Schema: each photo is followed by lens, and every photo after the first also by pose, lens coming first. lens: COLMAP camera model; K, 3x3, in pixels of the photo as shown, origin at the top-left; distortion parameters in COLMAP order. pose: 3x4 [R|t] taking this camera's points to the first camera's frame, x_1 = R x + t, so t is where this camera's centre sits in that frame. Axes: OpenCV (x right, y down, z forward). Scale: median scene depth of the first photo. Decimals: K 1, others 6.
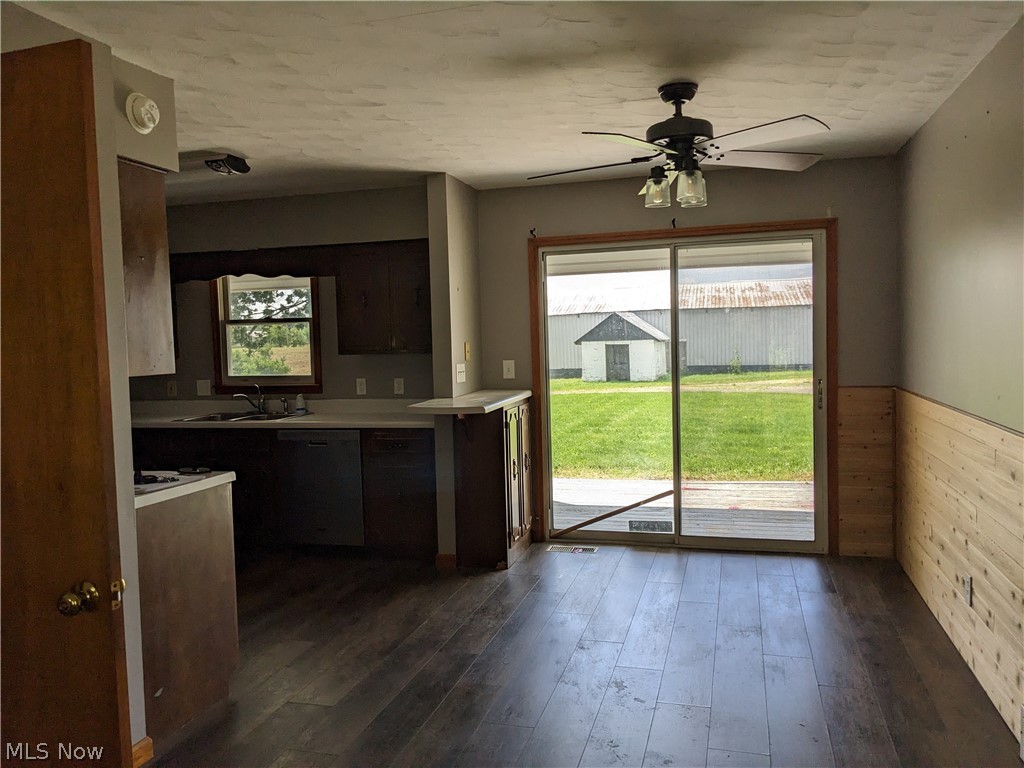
lens RADIAL K [[780.4, 0, 489.2], [0, 780.4, 381.4], [0, 0, 1]] dist [0.133646, 0.002385]
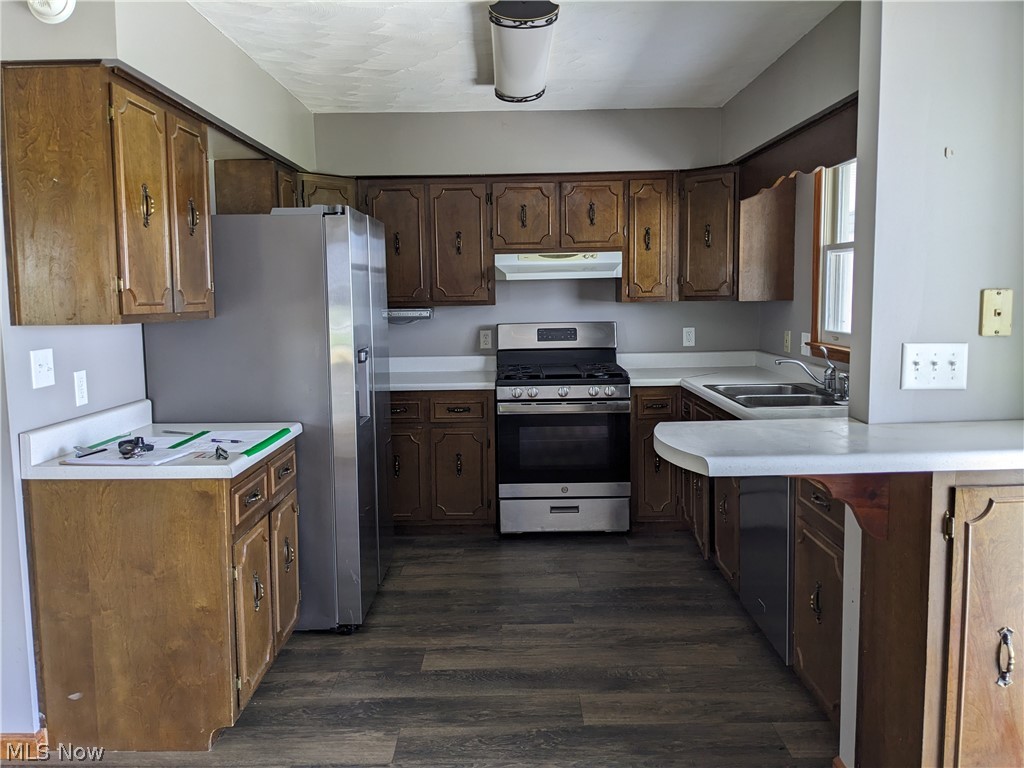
lens RADIAL K [[812.2, 0, 530.4], [0, 812.2, 367.8], [0, 0, 1]] dist [0.112233, -0.164218]
pose [[0.312308, 0.118506, -0.942560, 0.279873], [-0.050936, 0.992850, 0.107952, -0.042327], [0.948614, 0.014296, 0.316112, 0.629946]]
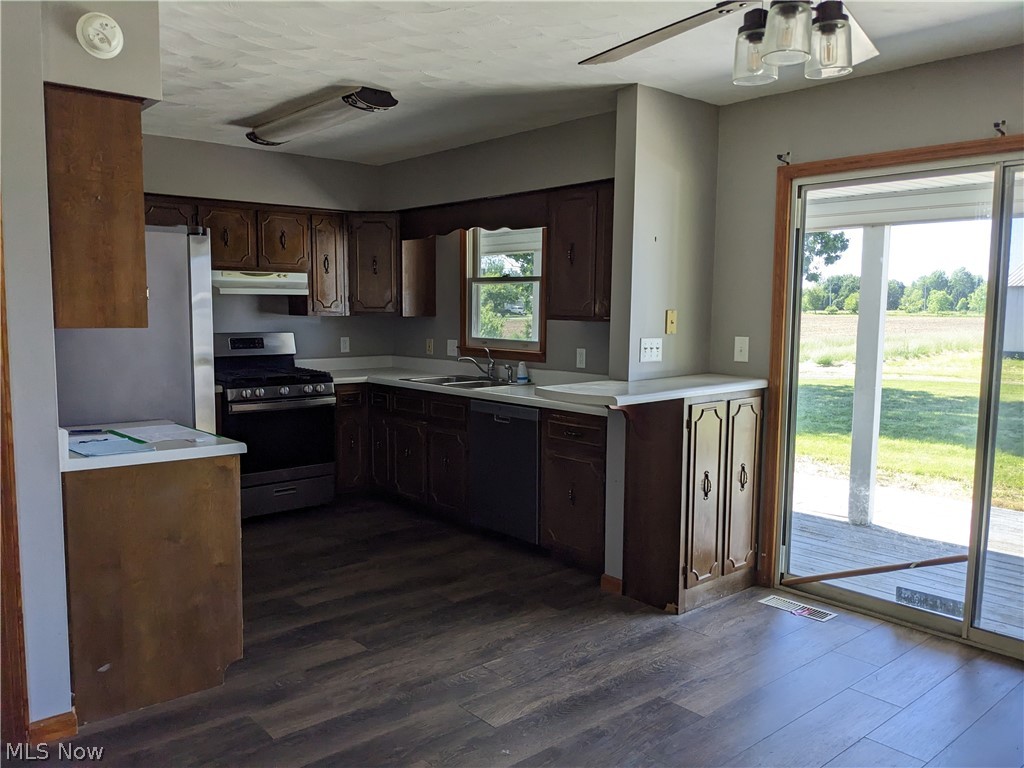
lens RADIAL K [[792.1, 0, 512.0], [0, 792.1, 384.0], [0, 0, 1]] dist [0.133391, -0.157096]
pose [[0.850126, 0.088462, -0.519095, 0.241186], [-0.063810, 0.995830, 0.065202, -0.018230], [0.522698, -0.022307, 0.852226, 0.243162]]
